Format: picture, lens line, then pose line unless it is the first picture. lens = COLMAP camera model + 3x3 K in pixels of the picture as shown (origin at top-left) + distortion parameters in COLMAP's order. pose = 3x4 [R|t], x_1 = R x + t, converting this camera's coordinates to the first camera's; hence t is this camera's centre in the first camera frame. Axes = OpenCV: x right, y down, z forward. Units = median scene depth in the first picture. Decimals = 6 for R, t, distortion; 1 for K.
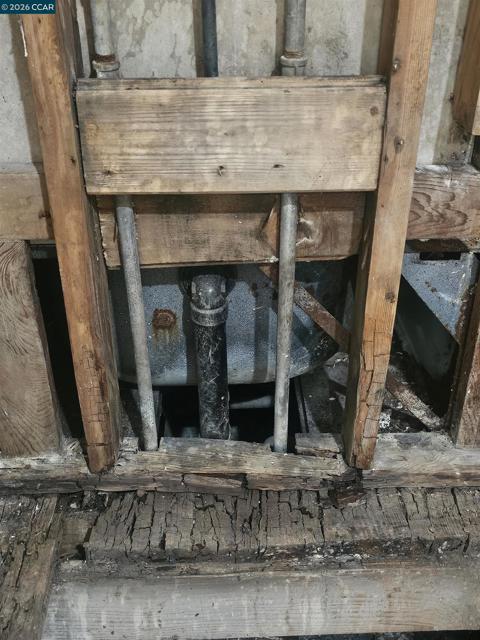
lens RADIAL K [[743.5, 0, 240.0], [0, 743.5, 320.0], [0, 0, 1]] dist [0.100269, -0.023372]
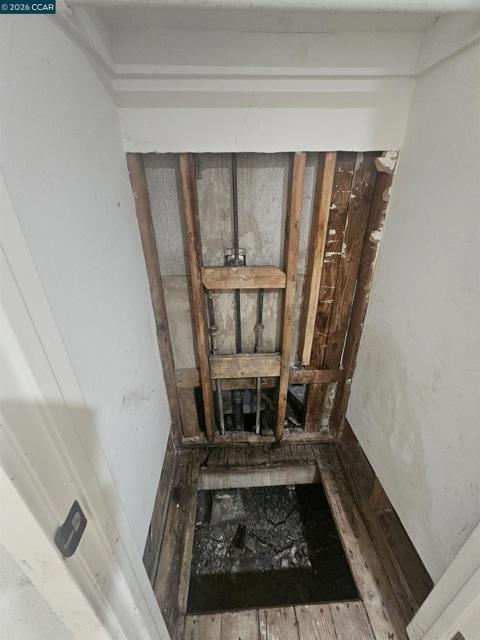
lens RADIAL K [[262.9, 0, 240.0], [0, 262.9, 320.0], [0, 0, 1]] dist [-0.000162, -0.000004]
pose [[0.999874, -0.015617, 0.002933, -0.031886], [0.015845, 0.993802, -0.110030, -0.265834], [-0.001196, 0.110062, 0.993924, -0.393471]]
